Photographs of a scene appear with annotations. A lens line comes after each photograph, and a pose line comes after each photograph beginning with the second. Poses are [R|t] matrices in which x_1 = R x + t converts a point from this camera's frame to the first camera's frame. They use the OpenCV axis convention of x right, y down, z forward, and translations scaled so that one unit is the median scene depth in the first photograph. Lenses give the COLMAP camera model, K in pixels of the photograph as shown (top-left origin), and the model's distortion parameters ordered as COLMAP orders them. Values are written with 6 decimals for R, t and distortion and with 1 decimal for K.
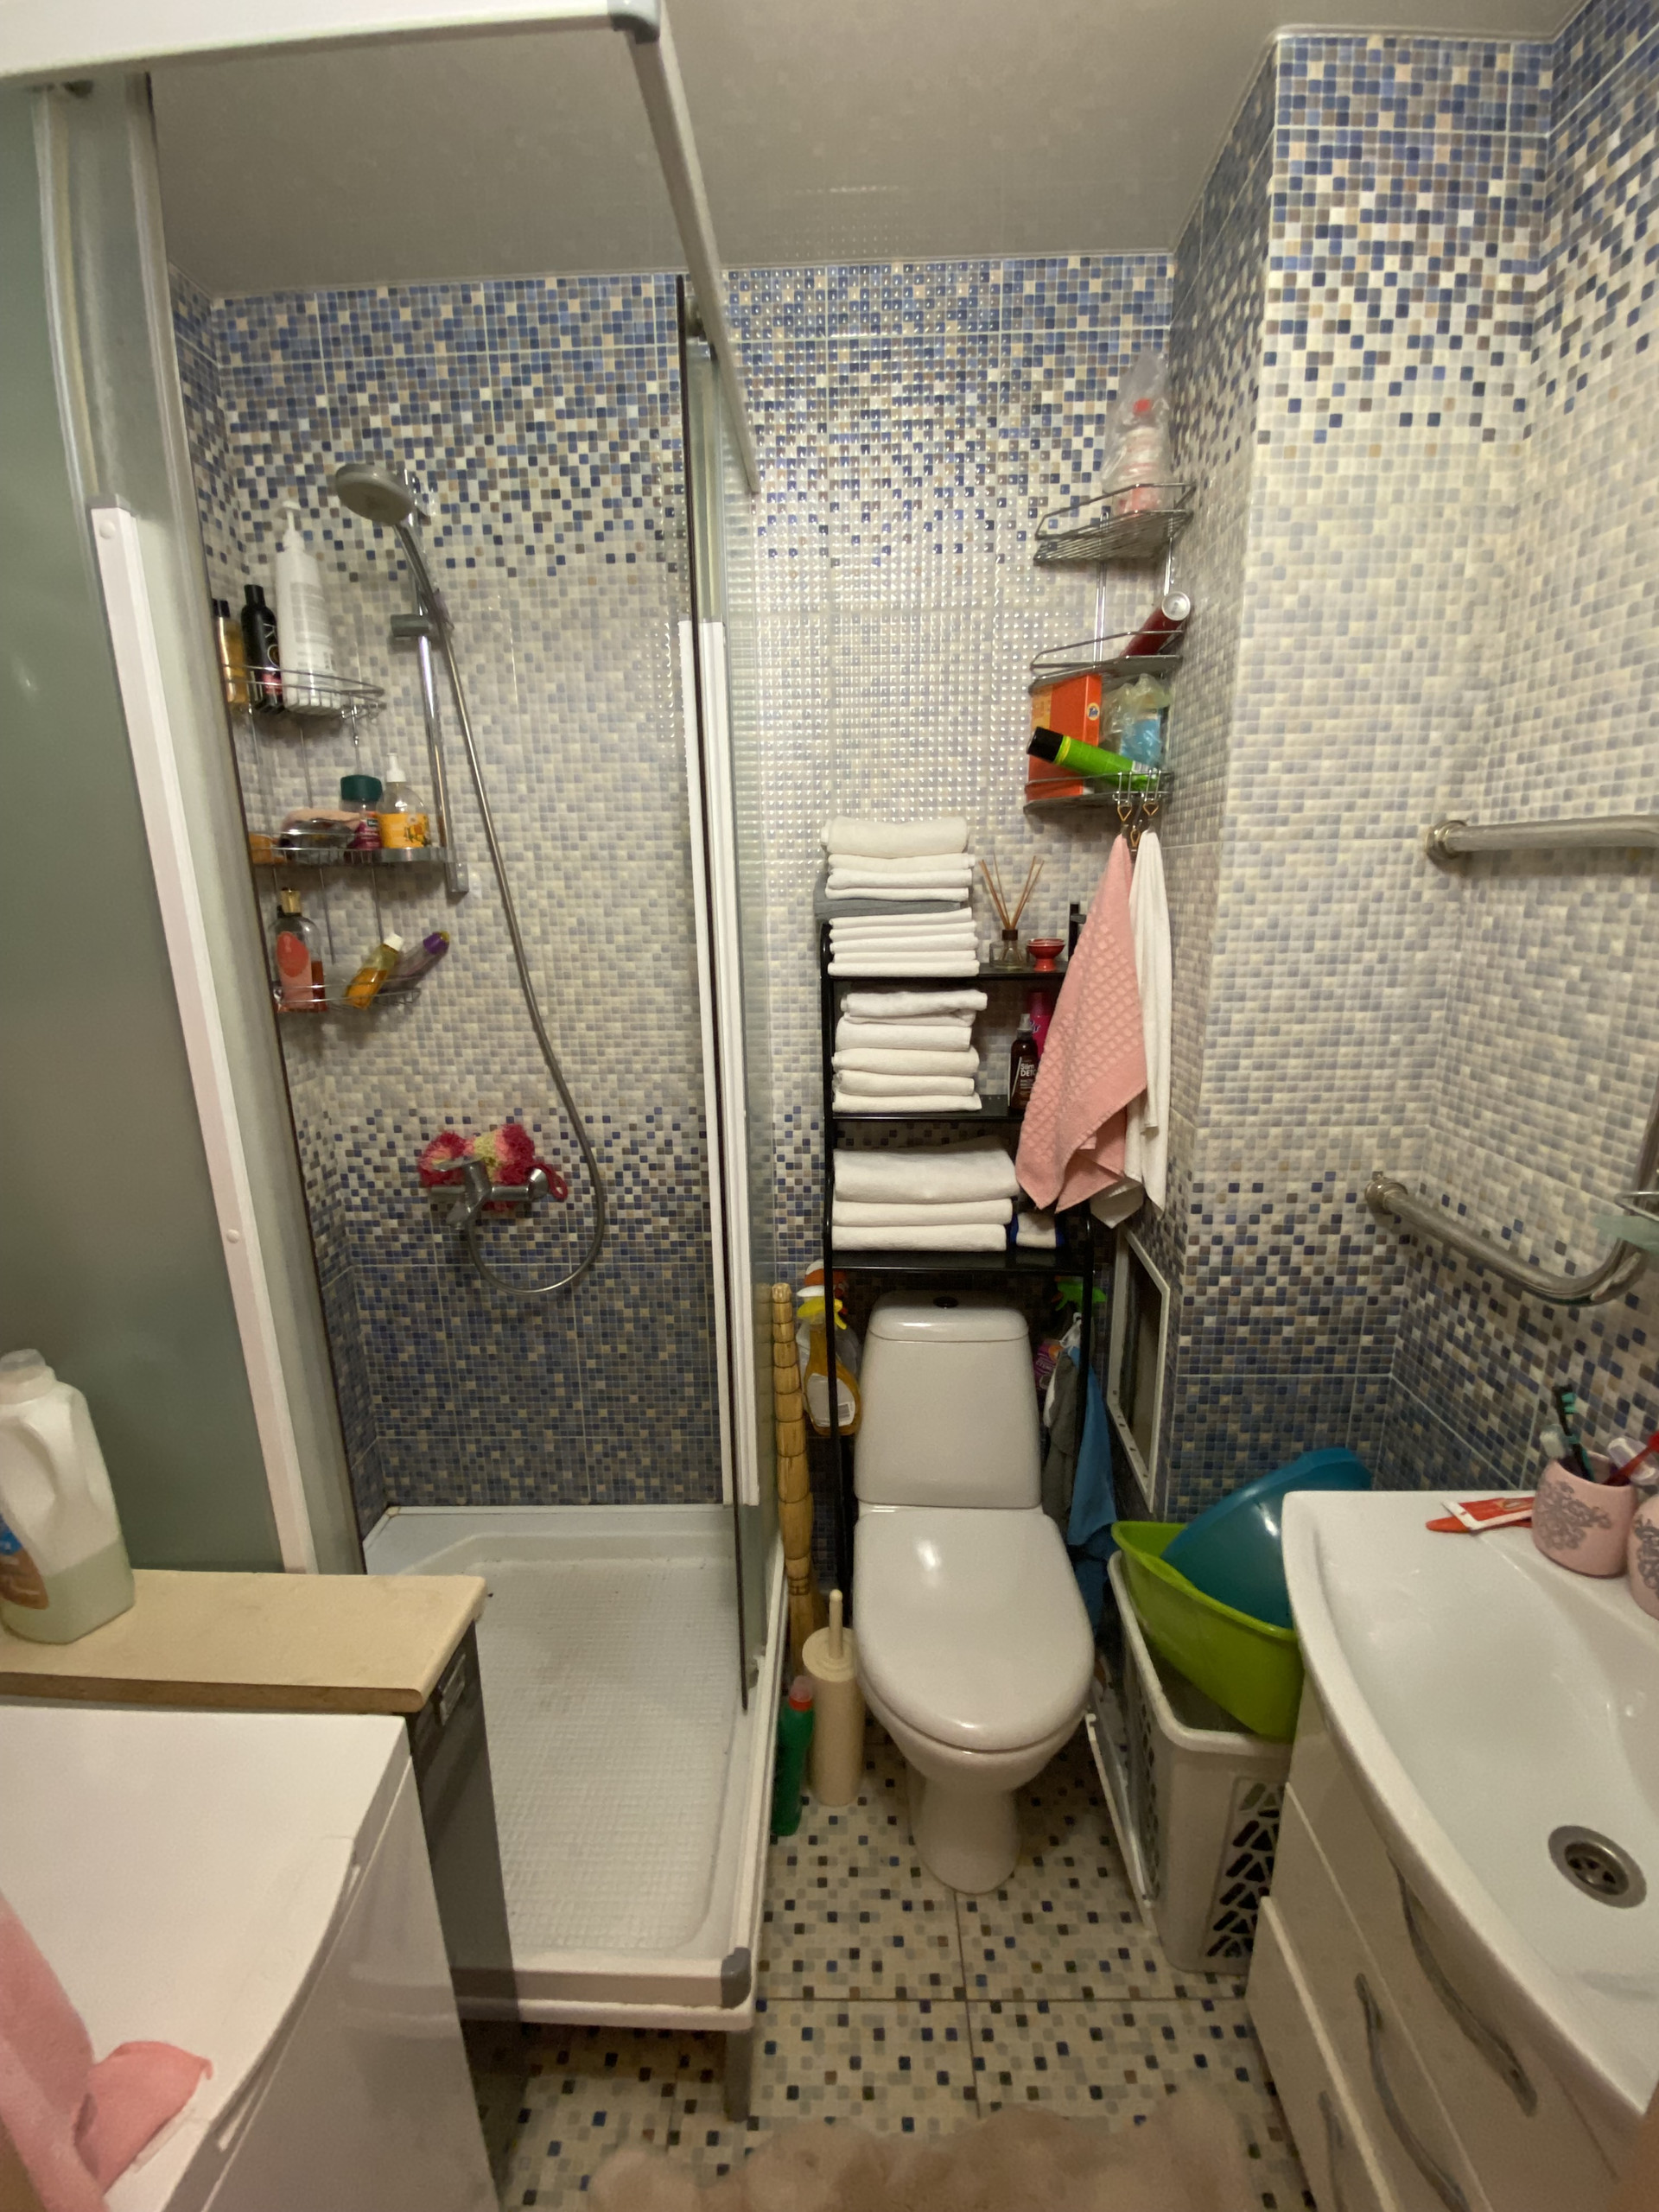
lens RADIAL K [[902.2, 0, 822.4], [0, 902.2, 1094.3], [0, 0, 1]] dist [-0.003439, -0.004447]
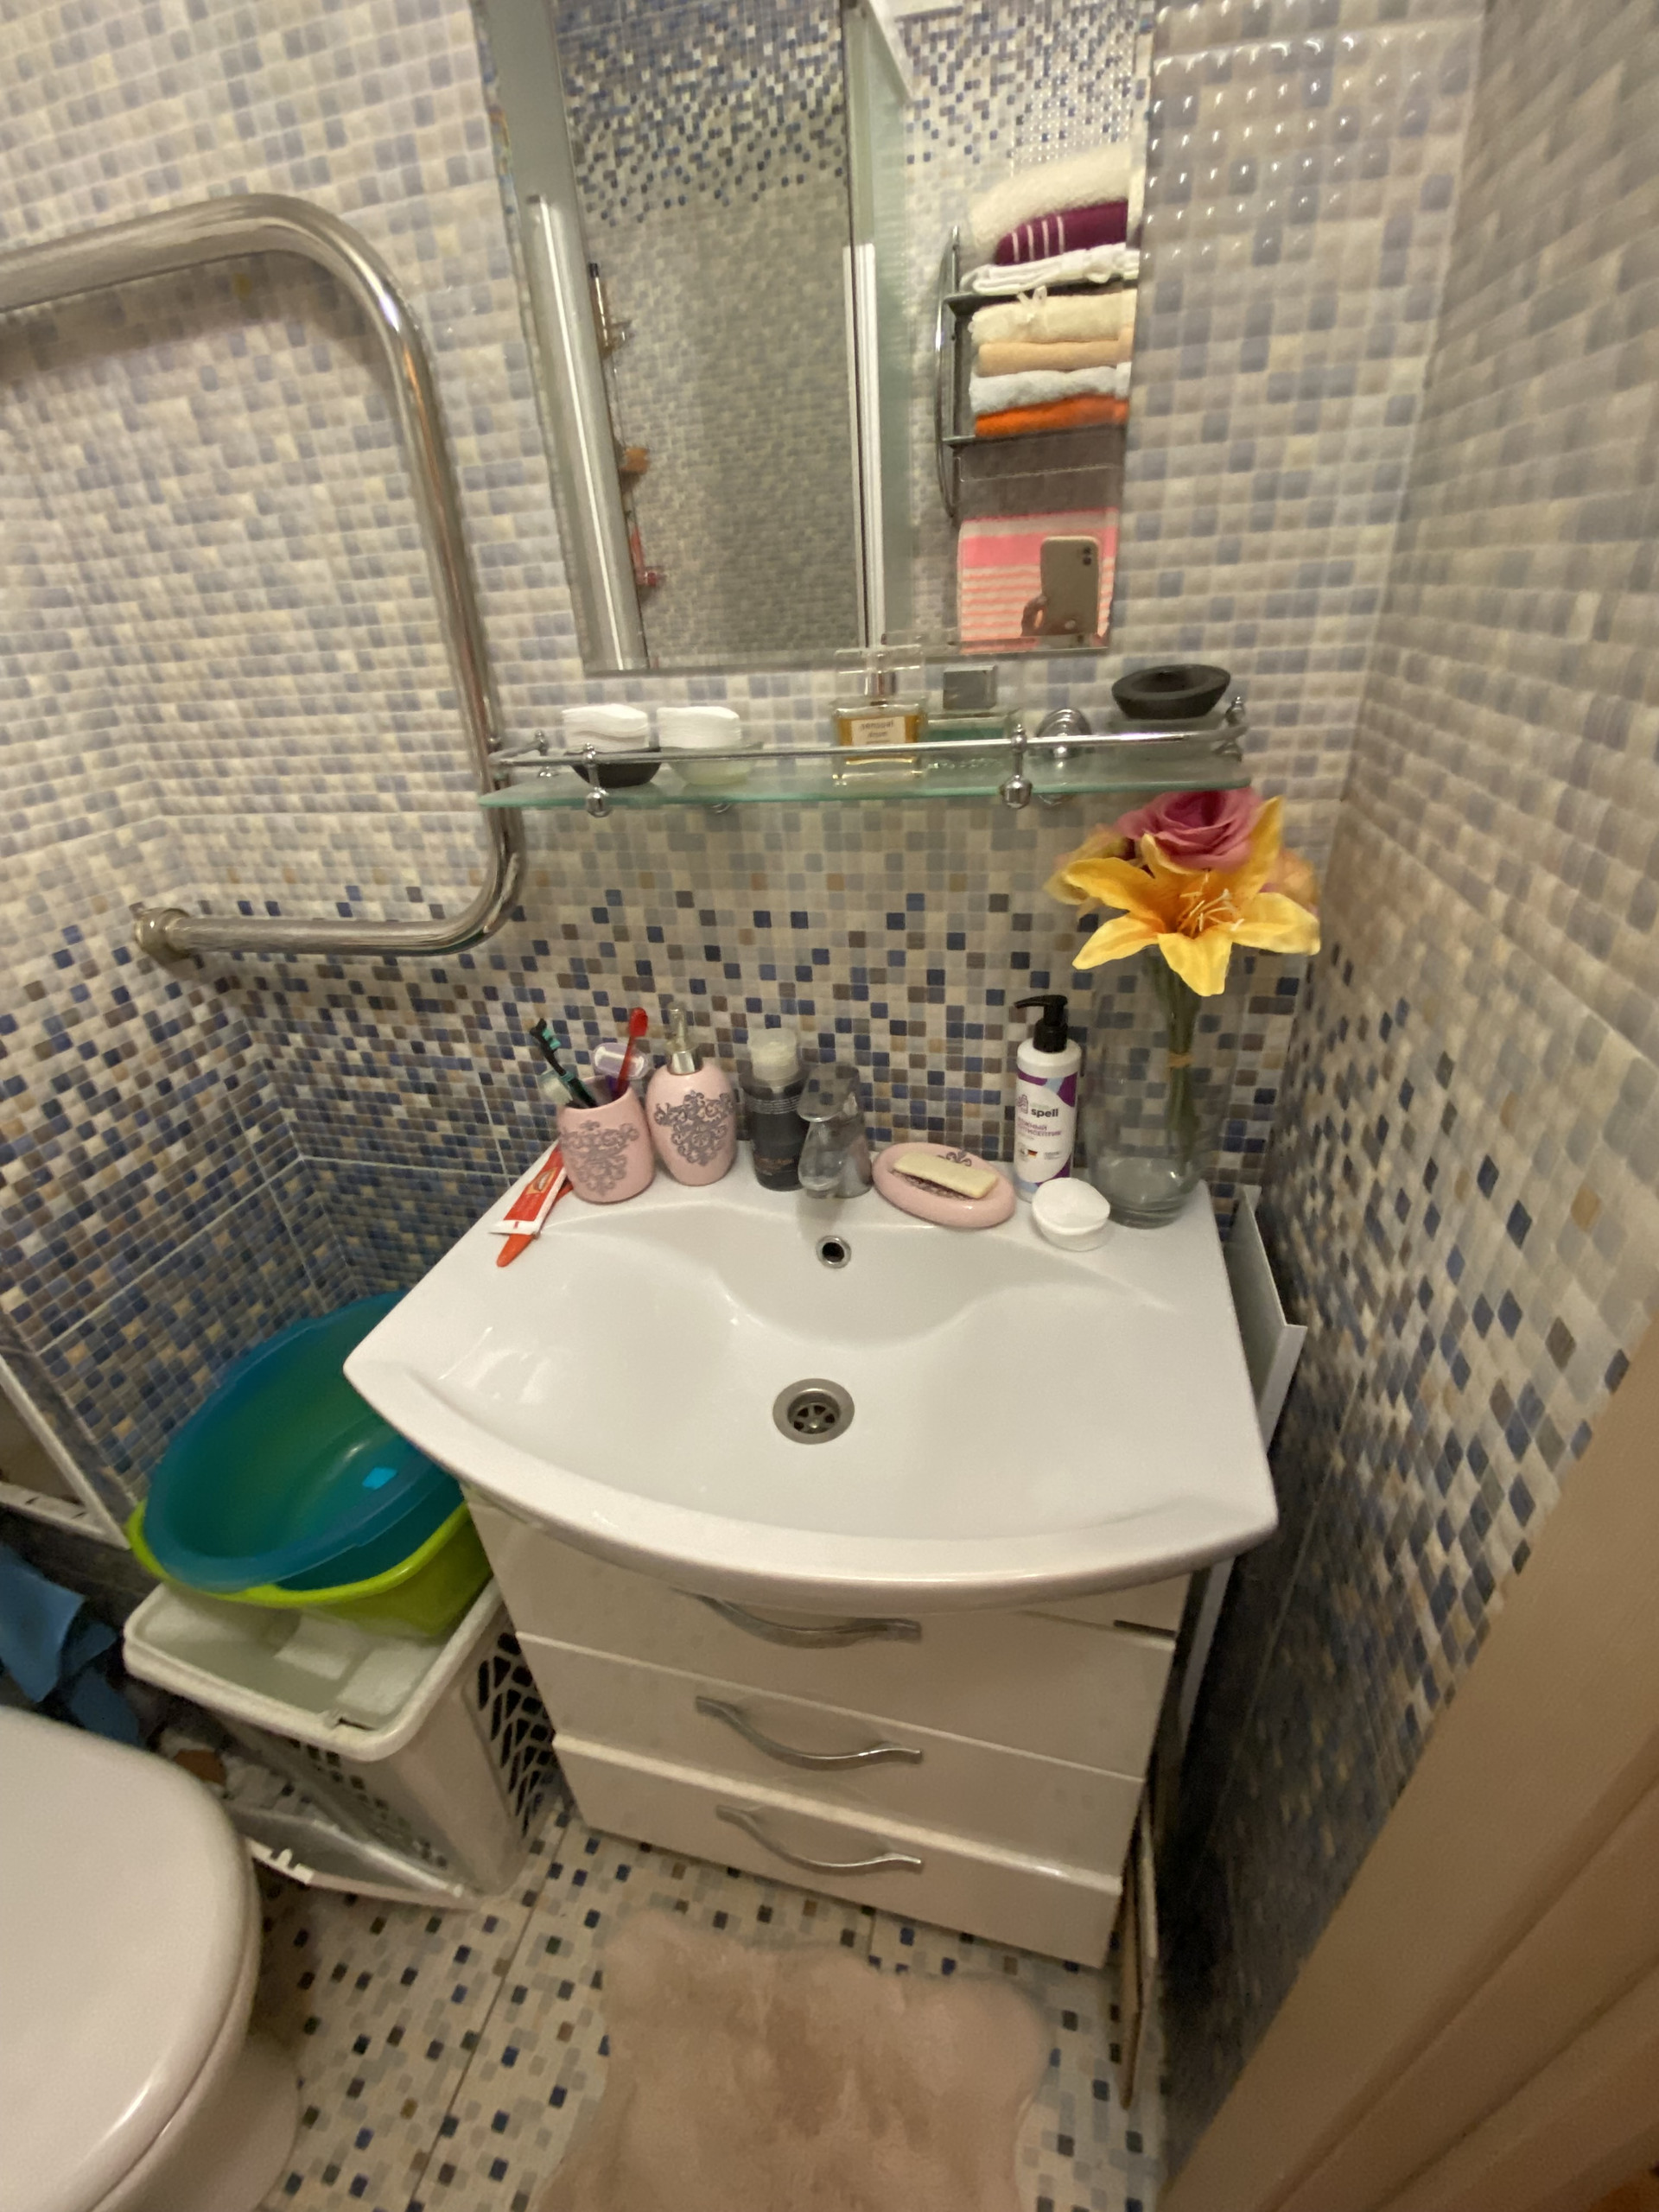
lens RADIAL K [[902.2, 0, 825.9], [0, 902.2, 1110.0], [0, 0, 1]] dist [-0.003439, -0.004447]
pose [[0.213301, -0.481664, 0.850001, 0.094418], [0.279377, 0.863765, 0.419356, 0.082319], [-0.936190, 0.148022, 0.318808, 0.342544]]
